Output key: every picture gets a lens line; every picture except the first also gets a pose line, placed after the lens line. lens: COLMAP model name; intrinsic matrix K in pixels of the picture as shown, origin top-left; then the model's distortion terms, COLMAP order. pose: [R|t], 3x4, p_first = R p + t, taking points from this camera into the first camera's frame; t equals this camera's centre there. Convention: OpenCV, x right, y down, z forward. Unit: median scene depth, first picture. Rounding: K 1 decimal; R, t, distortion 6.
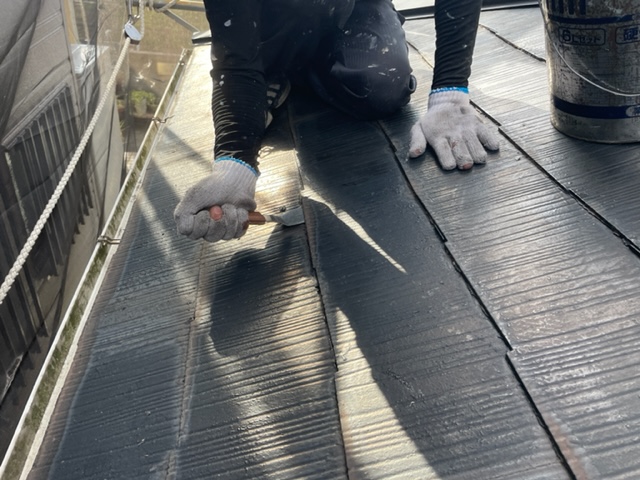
lens RADIAL K [[487.4, 0, 320.6], [0, 487.4, 247.8], [0, 0, 1]] dist [0.077308, -0.116665]
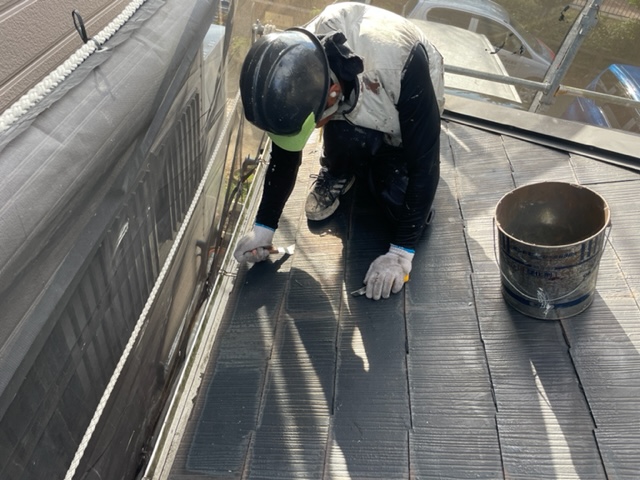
lens RADIAL K [[487.4, 0, 320.6], [0, 487.4, 247.8], [0, 0, 1]] dist [0.077308, -0.116665]
pose [[0.973161, 0.201578, -0.111015, 0.072075], [-0.182845, 0.970220, 0.158875, -0.758522], [0.139735, -0.134312, 0.981037, -0.972483]]
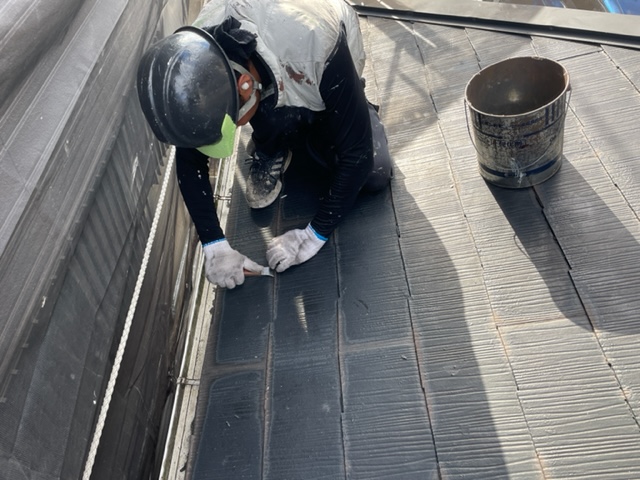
lens RADIAL K [[487.4, 0, 320.6], [0, 487.4, 247.8], [0, 0, 1]] dist [0.077308, -0.116665]
pose [[0.994981, 0.076161, -0.064895, 0.076452], [-0.056618, 0.963289, 0.262430, -0.579827], [0.082500, -0.257439, 0.962766, -1.191027]]
